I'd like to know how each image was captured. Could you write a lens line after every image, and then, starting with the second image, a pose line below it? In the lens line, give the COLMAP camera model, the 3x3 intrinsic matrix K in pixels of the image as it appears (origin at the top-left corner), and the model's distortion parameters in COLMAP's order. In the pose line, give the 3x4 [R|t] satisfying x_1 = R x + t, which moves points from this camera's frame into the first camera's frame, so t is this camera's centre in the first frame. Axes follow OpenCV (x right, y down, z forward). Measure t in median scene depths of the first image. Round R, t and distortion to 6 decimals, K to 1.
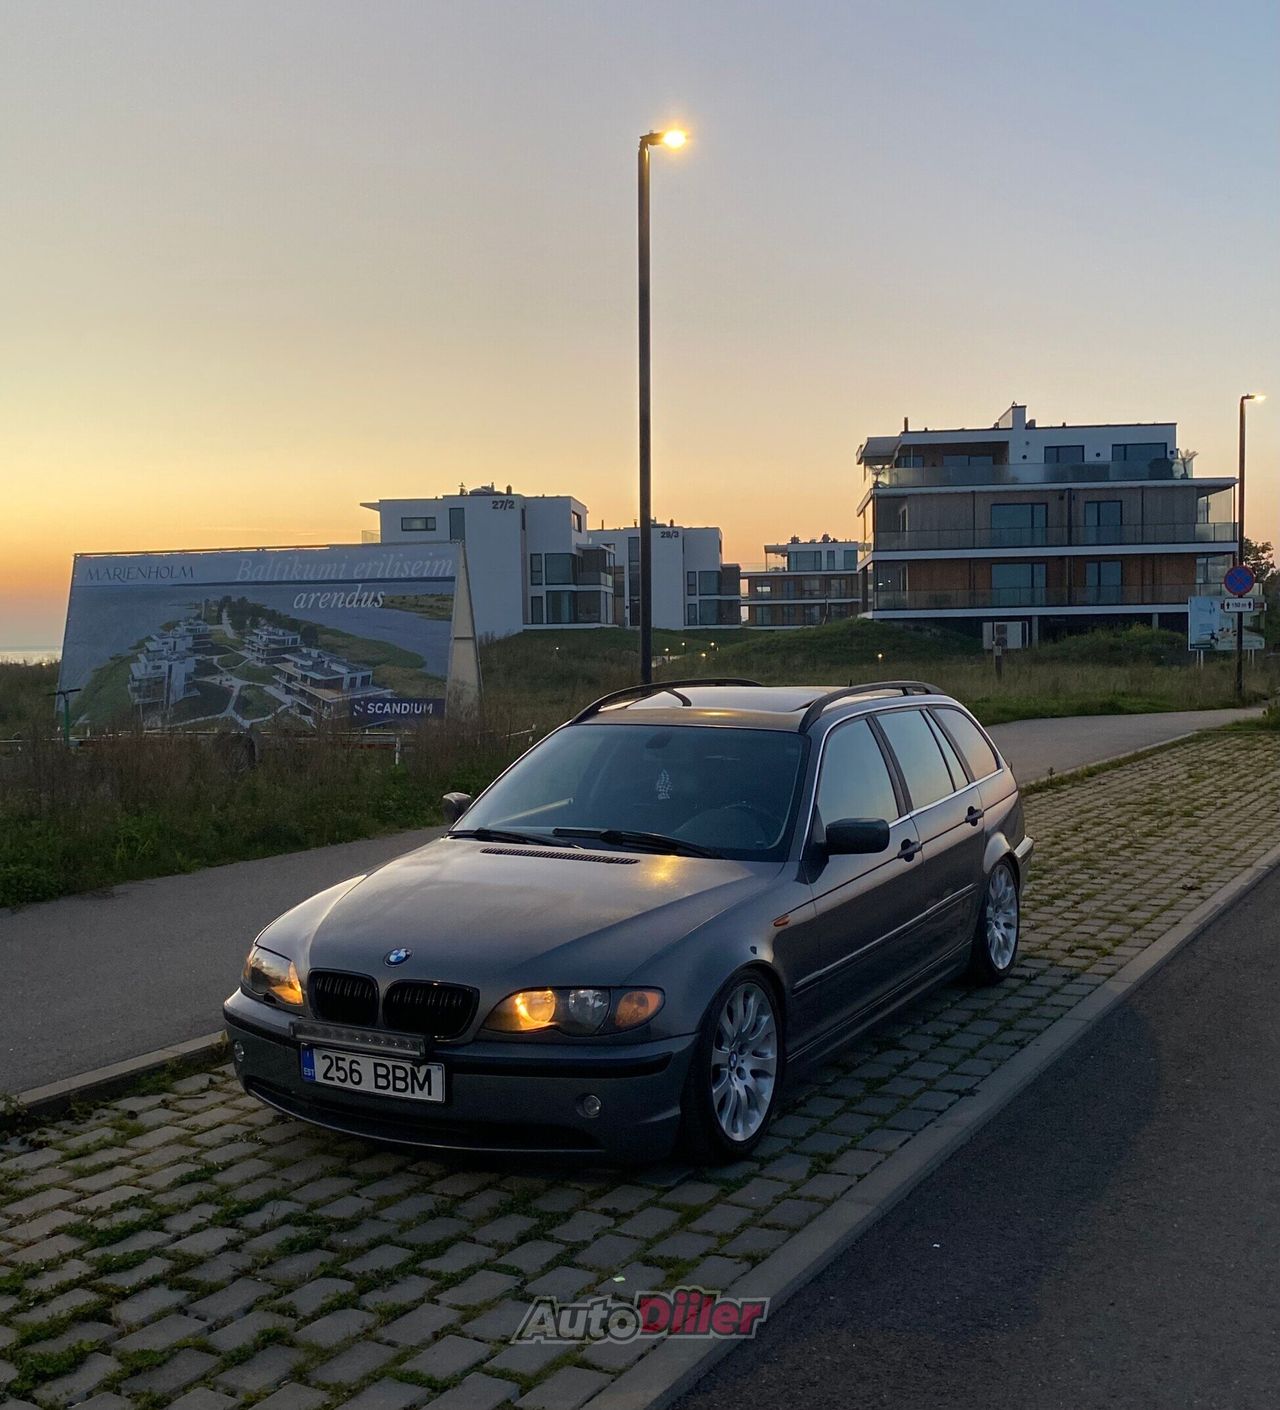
lens RADIAL K [[1562.0, 0, 640.0], [0, 1562.0, 705.0], [0, 0, 1]] dist [-0.003978, -0.014054]
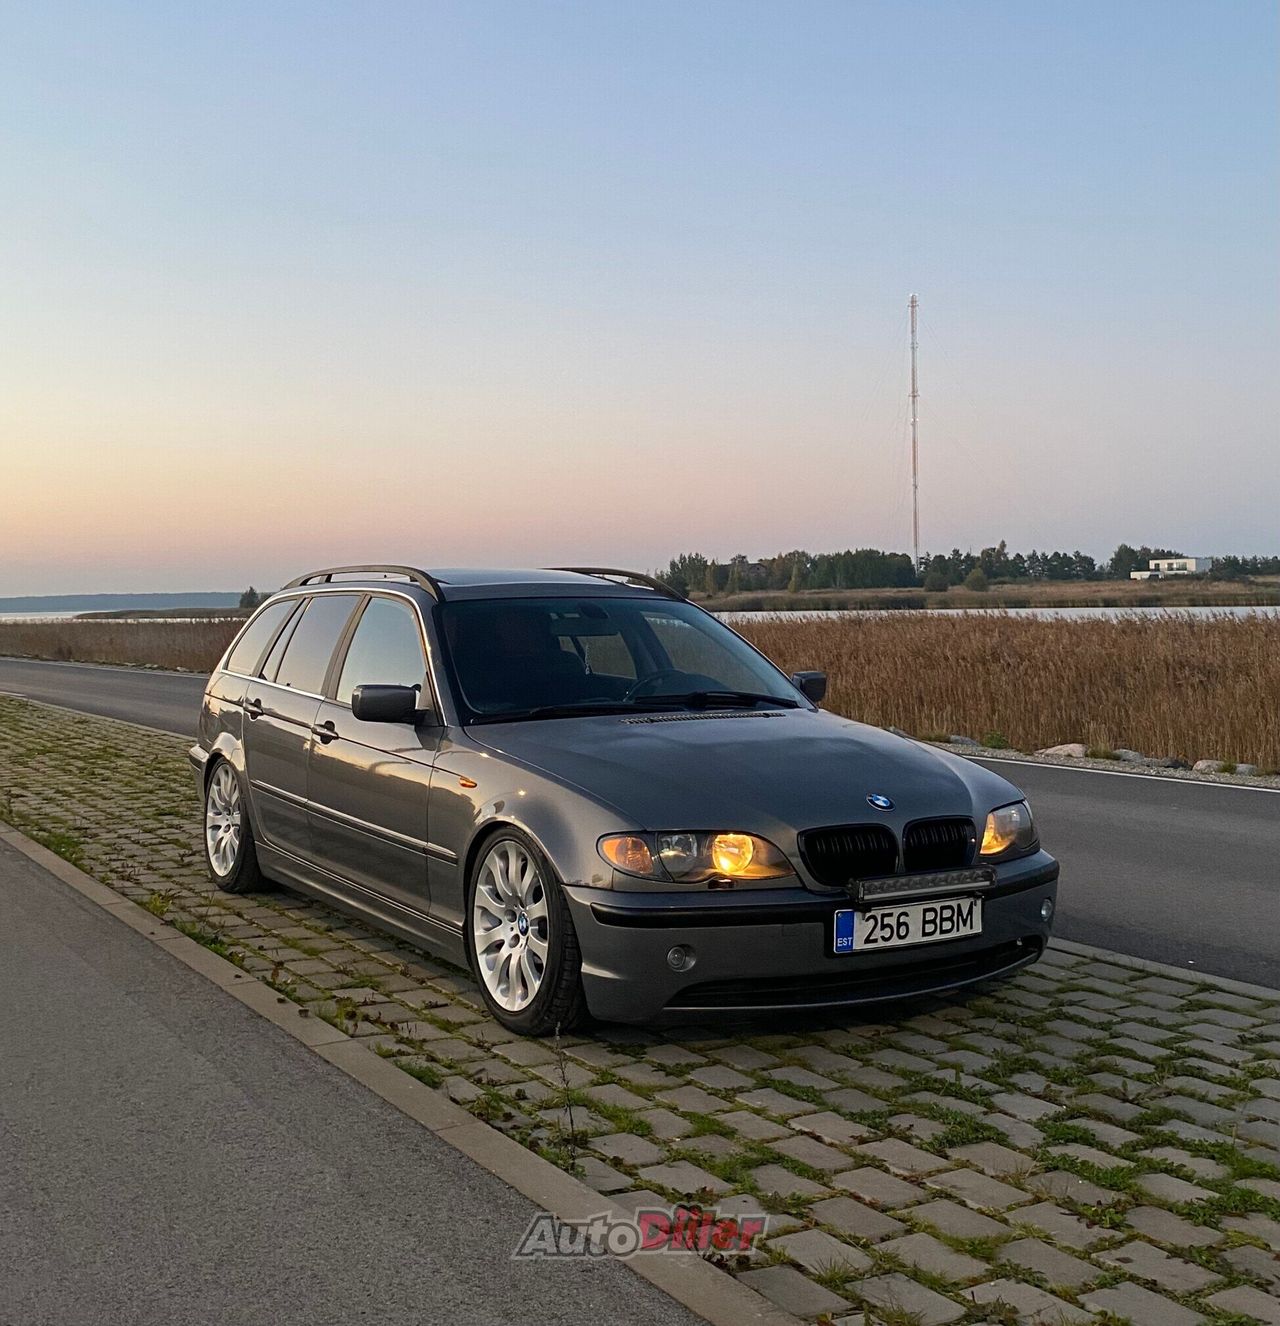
lens RADIAL K [[1590.1, 0, 640.0], [0, 1590.1, 663.0], [0, 0, 1]] dist [0.192618, -0.567226]
pose [[0.505555, -0.021373, 0.862530, -1.059414], [0.040552, 0.999177, 0.000990, 0.071297], [-0.861841, 0.034477, 0.506006, 0.636872]]
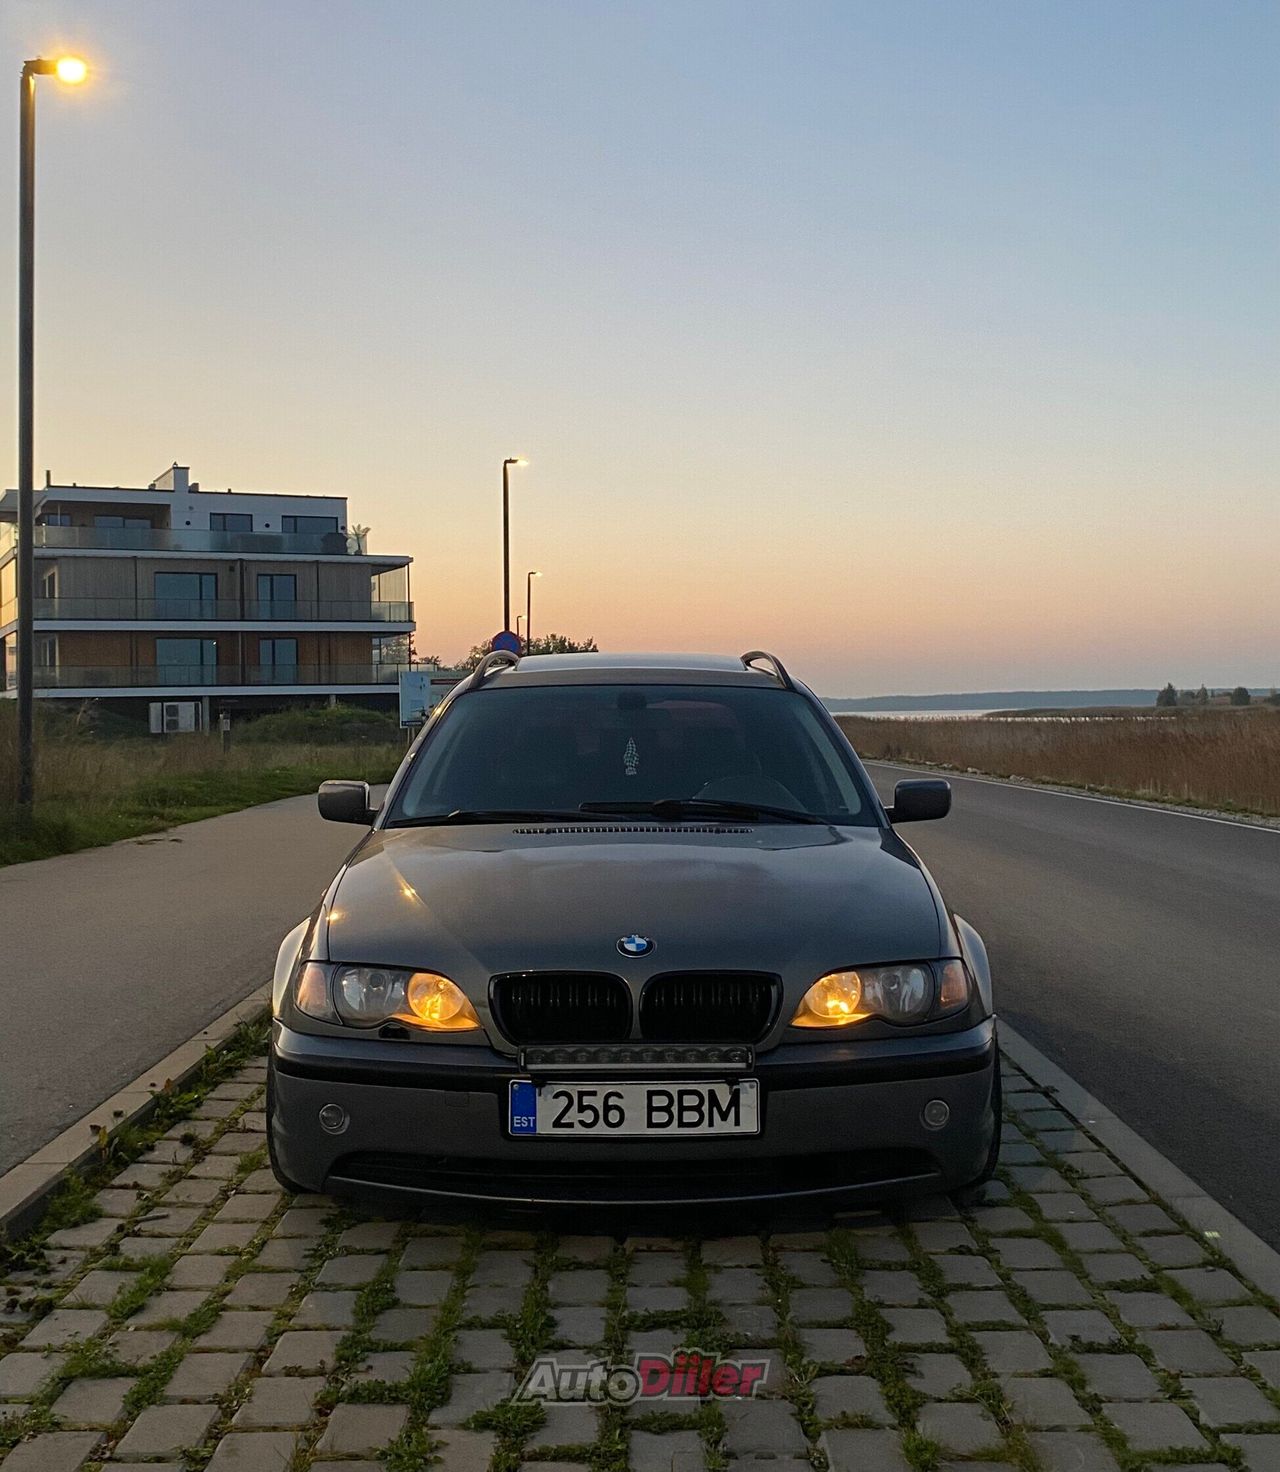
lens RADIAL K [[1708.3, 0, 620.9], [0, 1708.3, 683.9], [0, 0, 1]] dist [0.106479, -0.254469]
pose [[0.876486, 0.012972, 0.481252, -0.548941], [0.019398, 0.997874, -0.062226, 0.089051], [-0.481036, 0.063876, 0.874371, 0.297043]]
